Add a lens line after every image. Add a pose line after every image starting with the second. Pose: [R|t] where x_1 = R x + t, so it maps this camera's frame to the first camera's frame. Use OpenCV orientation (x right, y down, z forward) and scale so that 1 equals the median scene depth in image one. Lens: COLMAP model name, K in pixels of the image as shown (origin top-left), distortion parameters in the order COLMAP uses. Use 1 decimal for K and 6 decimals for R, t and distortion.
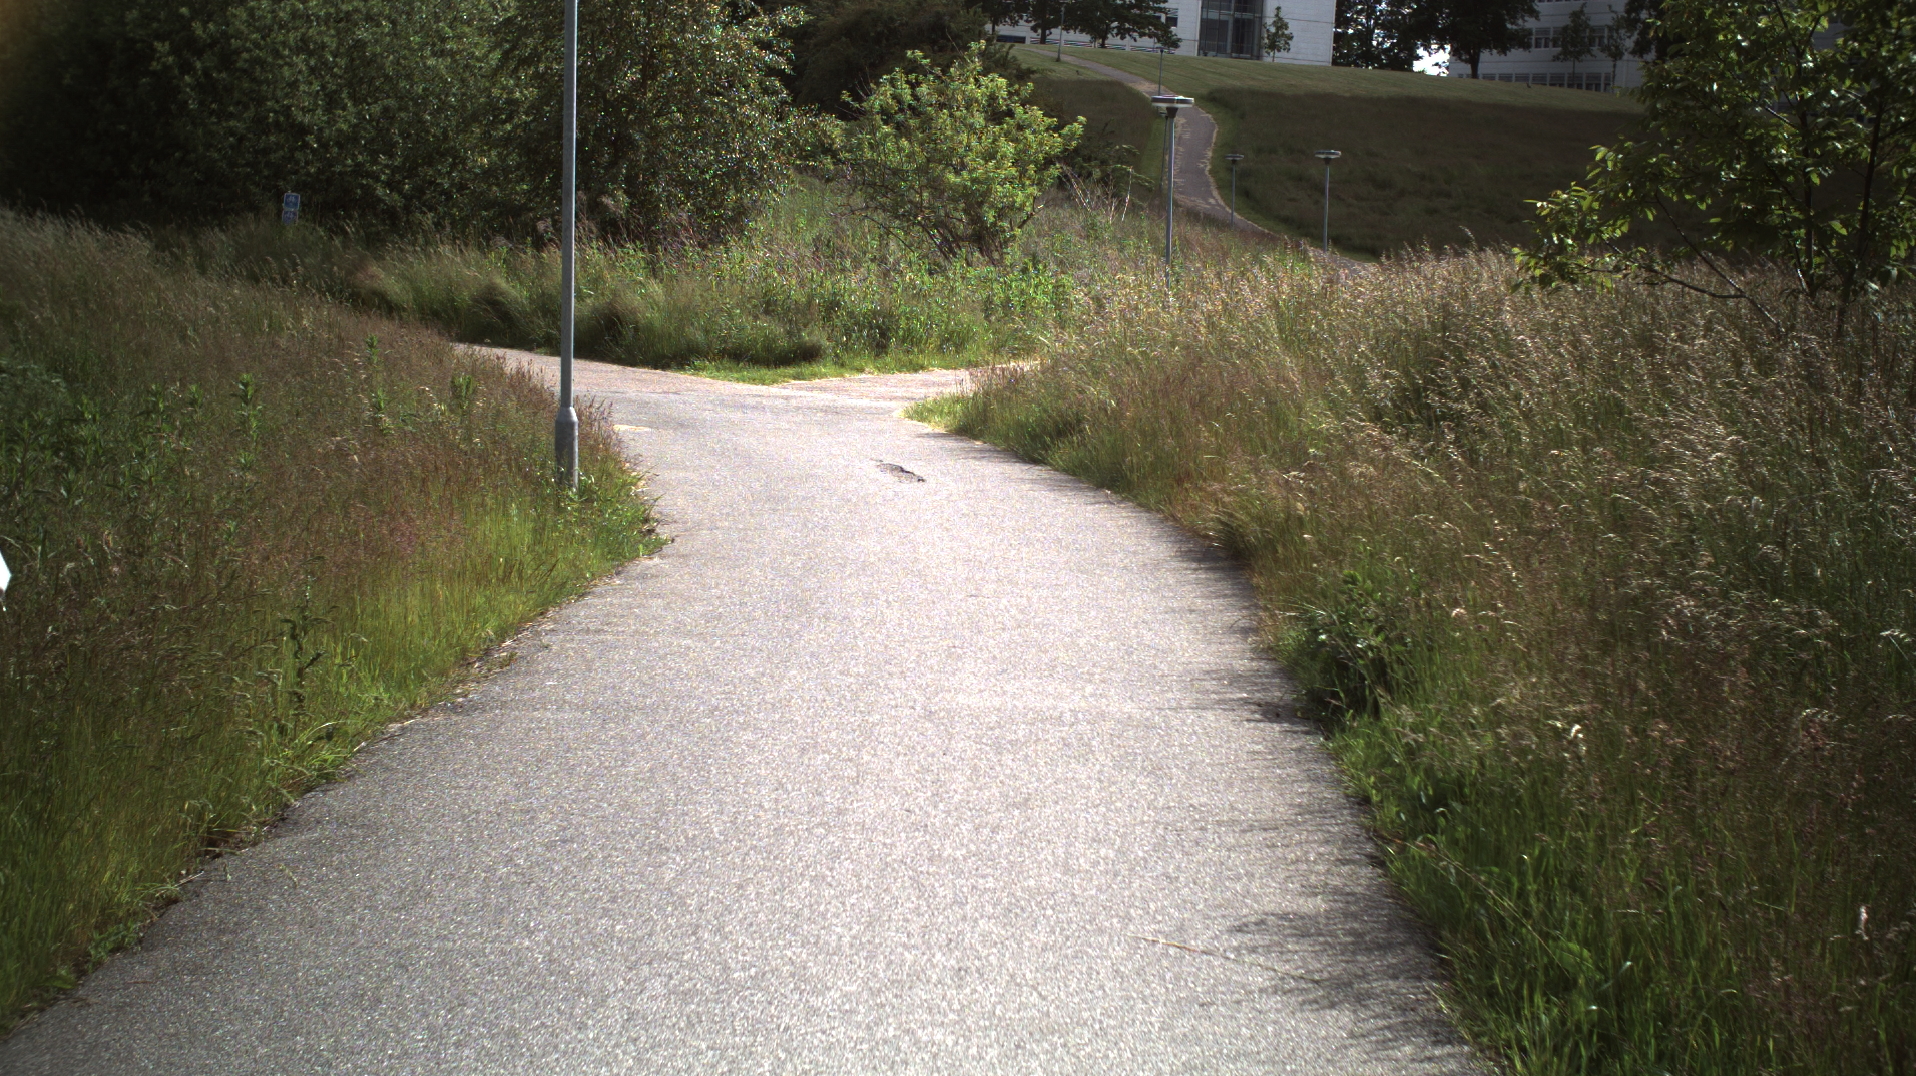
lens RADIAL K [[3413.1, 0, 958.0], [0, 3413.1, 538.0], [0, 0, 1]] dist [-0.297396, 0.443843]
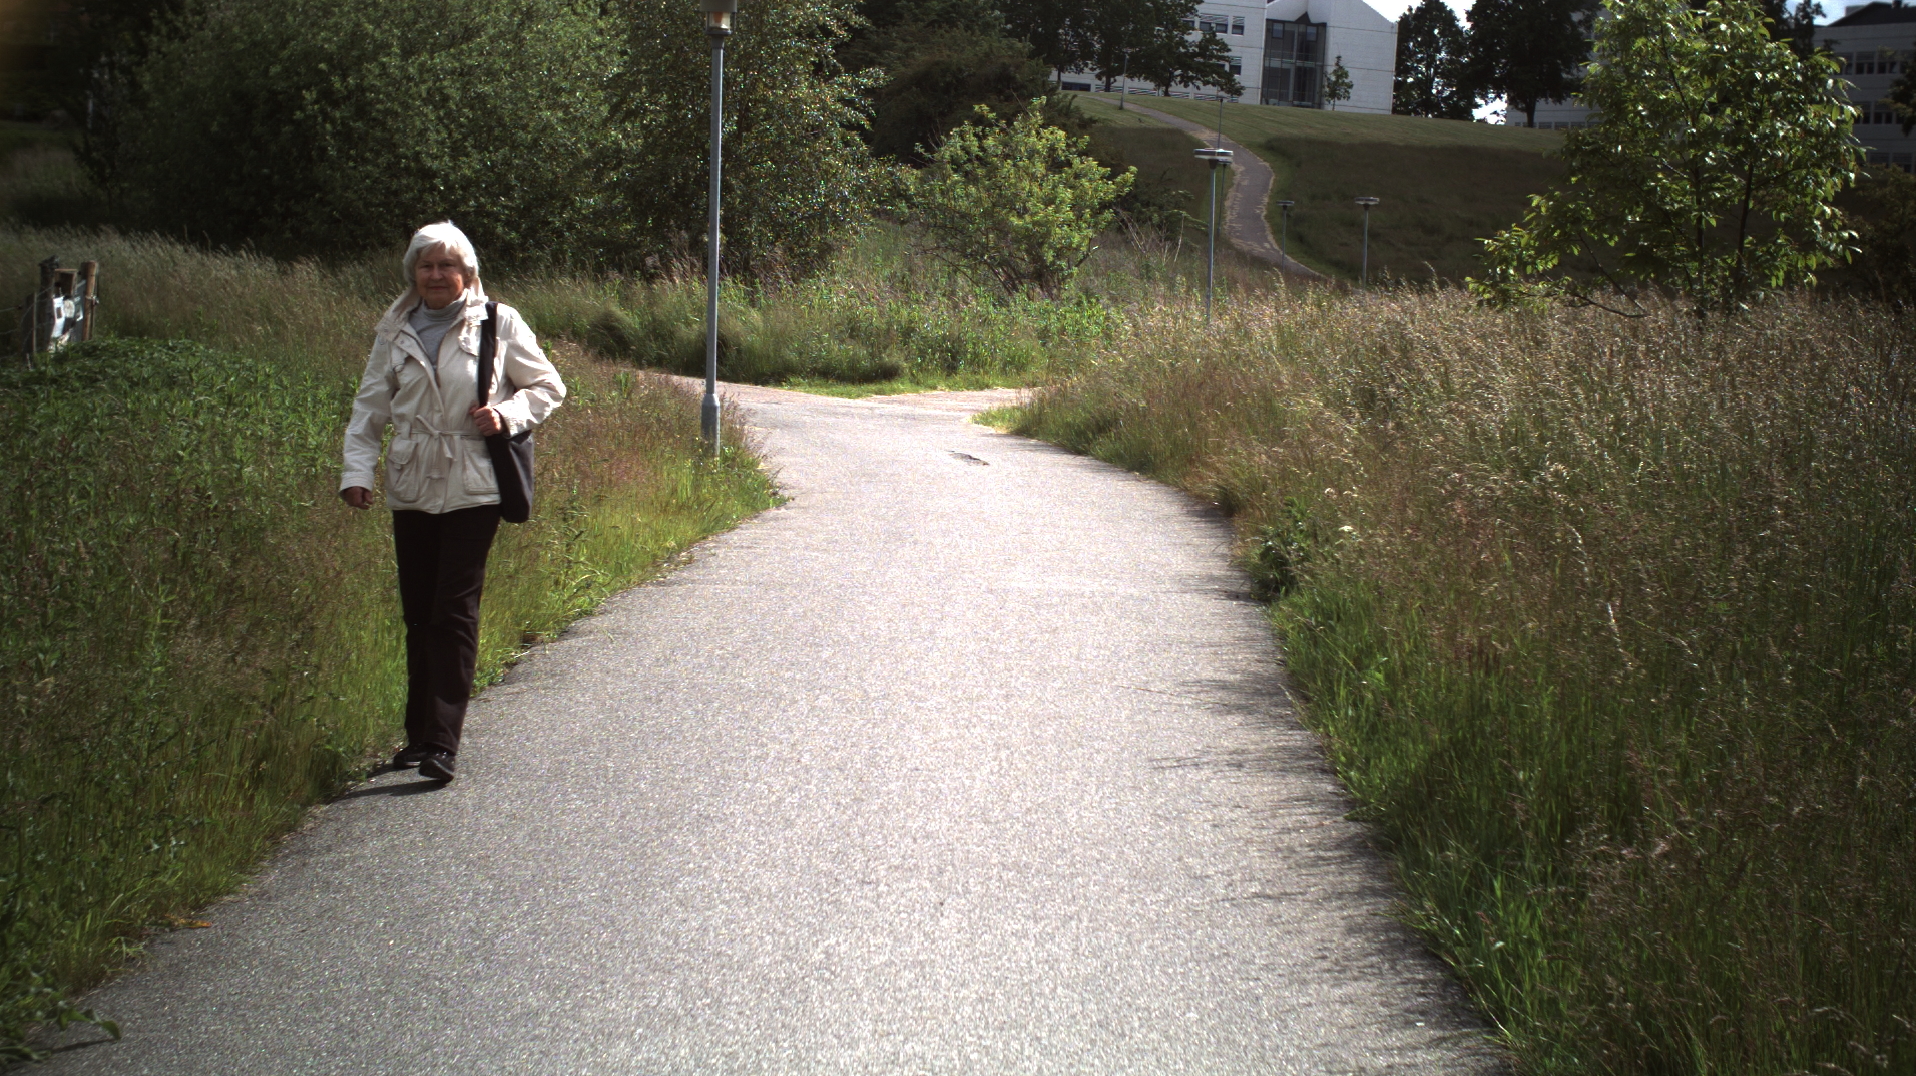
lens RADIAL K [[3413.1, 0, 958.0], [0, 3413.1, 538.0], [0, 0, 1]] dist [-0.297396, 0.443843]
pose [[0.999805, 0.005431, -0.019001, 0.001408], [-0.005680, 0.999899, -0.013063, 0.013737], [0.018928, 0.013168, 0.999734, -0.123167]]
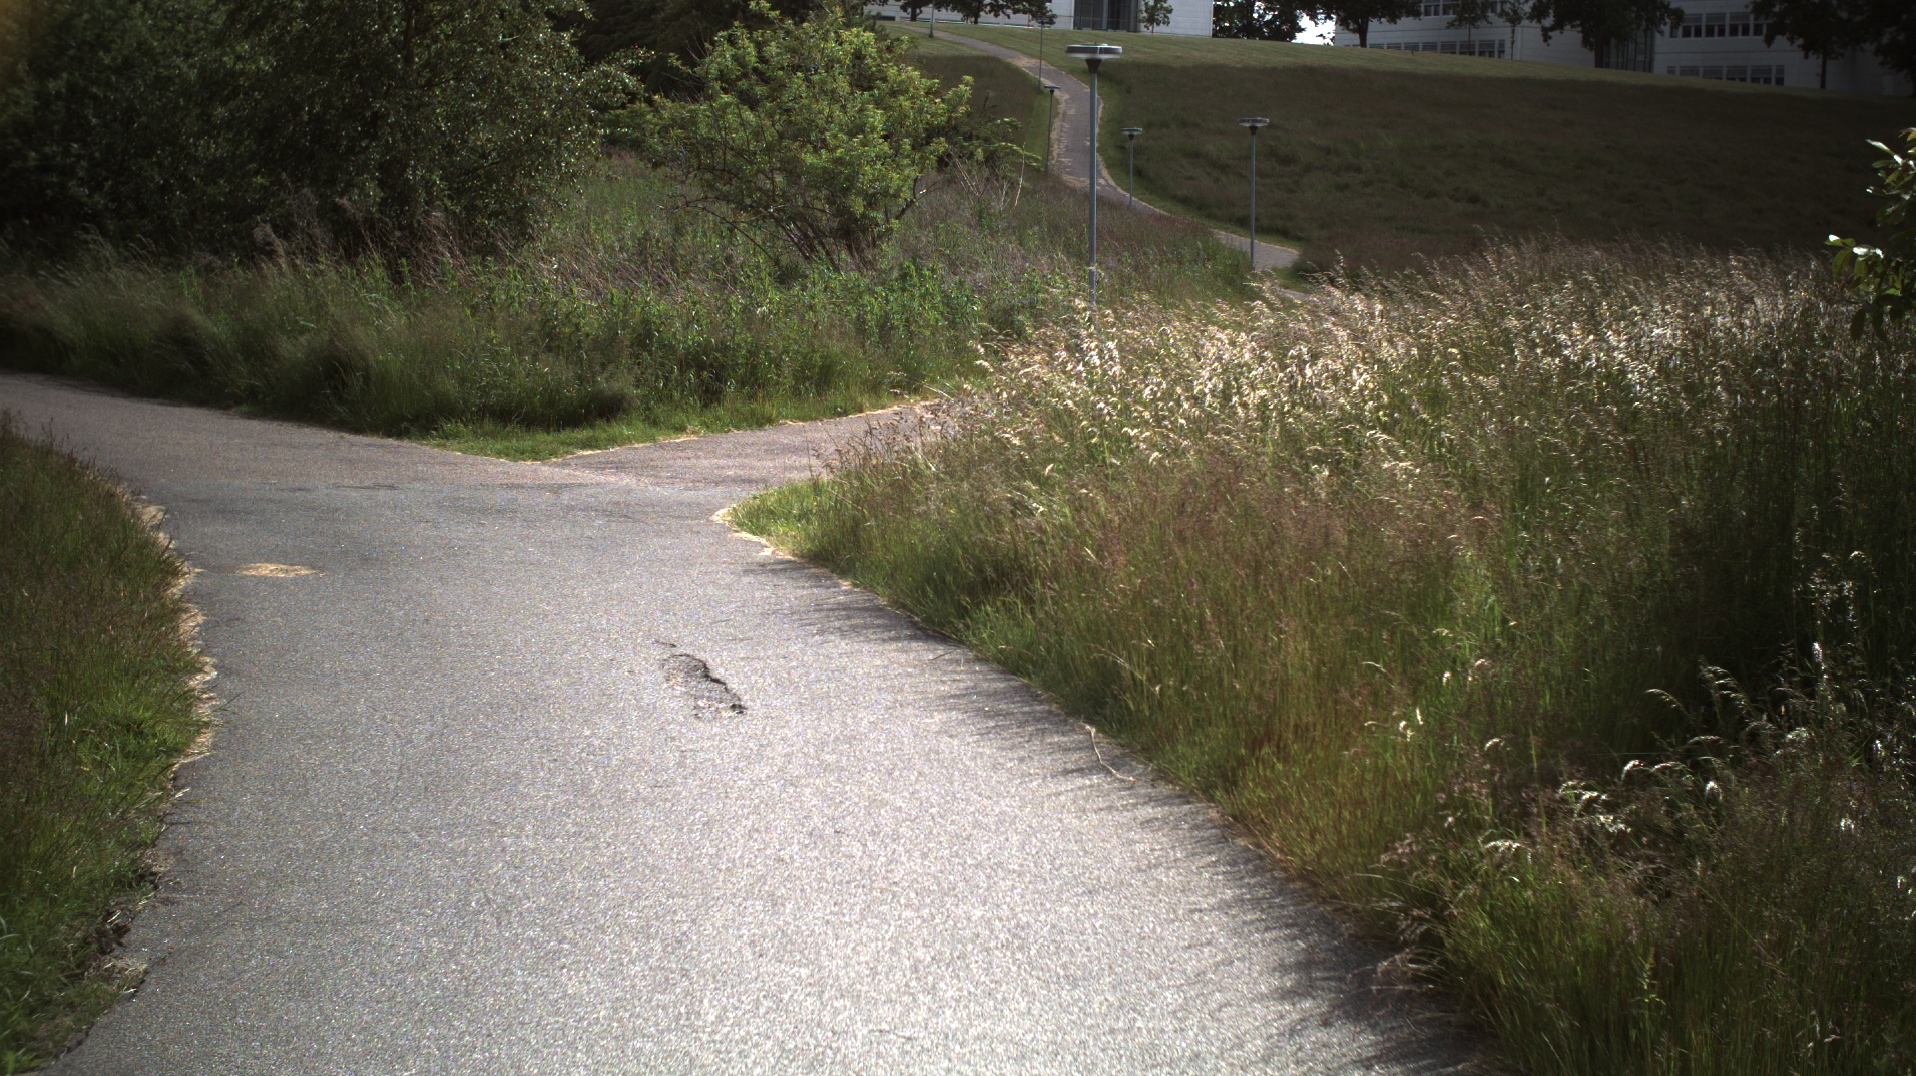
lens RADIAL K [[3413.1, 0, 958.0], [0, 3413.1, 538.0], [0, 0, 1]] dist [-0.297396, 0.443843]
pose [[0.999083, -0.024687, 0.034989, 0.003037], [0.024543, 0.999688, 0.004559, -0.023832], [-0.035091, -0.003696, 0.999377, 0.245143]]
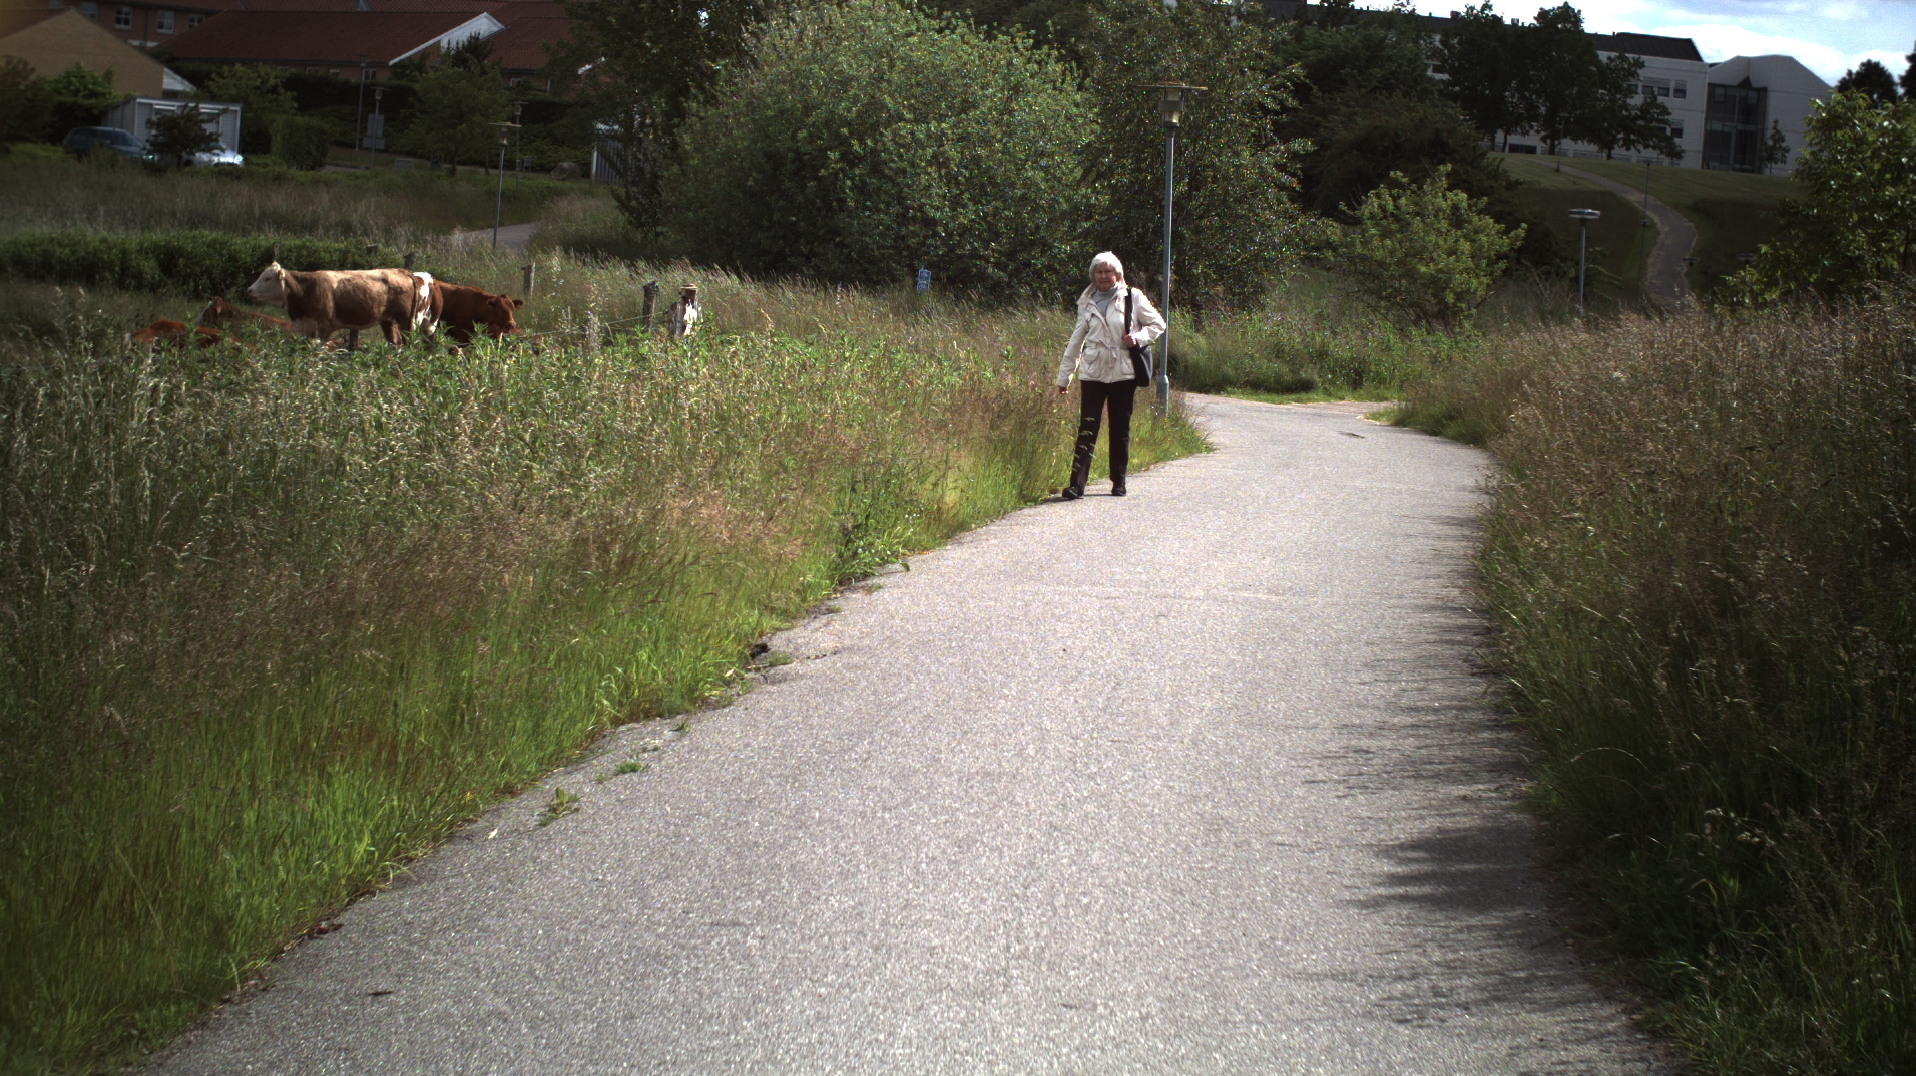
lens RADIAL K [[3413.1, 0, 958.0], [0, 3413.1, 538.0], [0, 0, 1]] dist [-0.297396, 0.443843]
pose [[0.988226, 0.022833, -0.151288, 0.024772], [-0.027247, 0.999260, -0.027166, 0.044505], [0.150556, 0.030968, 0.988116, -0.366589]]
